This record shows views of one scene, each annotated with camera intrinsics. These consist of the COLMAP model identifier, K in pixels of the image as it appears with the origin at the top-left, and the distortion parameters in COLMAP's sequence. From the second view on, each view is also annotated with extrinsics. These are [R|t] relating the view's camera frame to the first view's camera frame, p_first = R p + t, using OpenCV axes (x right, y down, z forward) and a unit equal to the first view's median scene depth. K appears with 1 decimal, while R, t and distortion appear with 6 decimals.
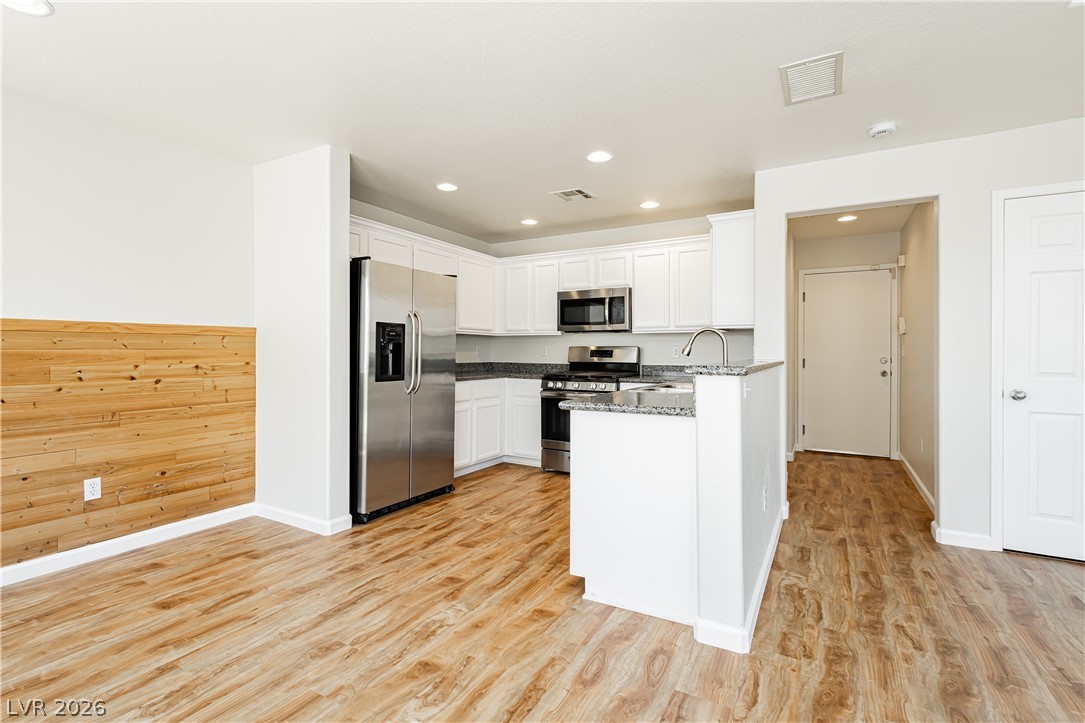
lens RADIAL K [[502.5, 0, 541.5], [0, 502.5, 351.1], [0, 0, 1]] dist [0.009125, -0.004673]
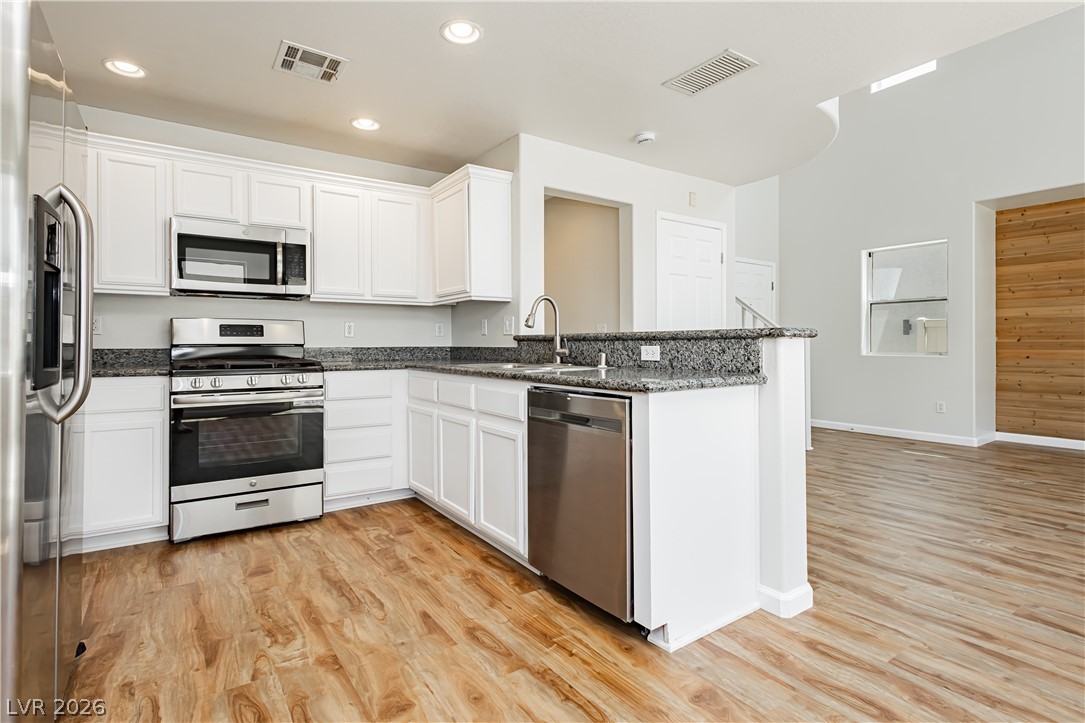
lens RADIAL K [[532.5, 0, 522.4], [0, 532.5, 346.2], [0, 0, 1]] dist [0.007191, -0.002154]
pose [[0.454360, -0.007107, 0.890790, -0.495476], [0.003099, 0.999975, 0.006397, 0.033857], [-0.890813, -0.000146, 0.454371, 0.603788]]
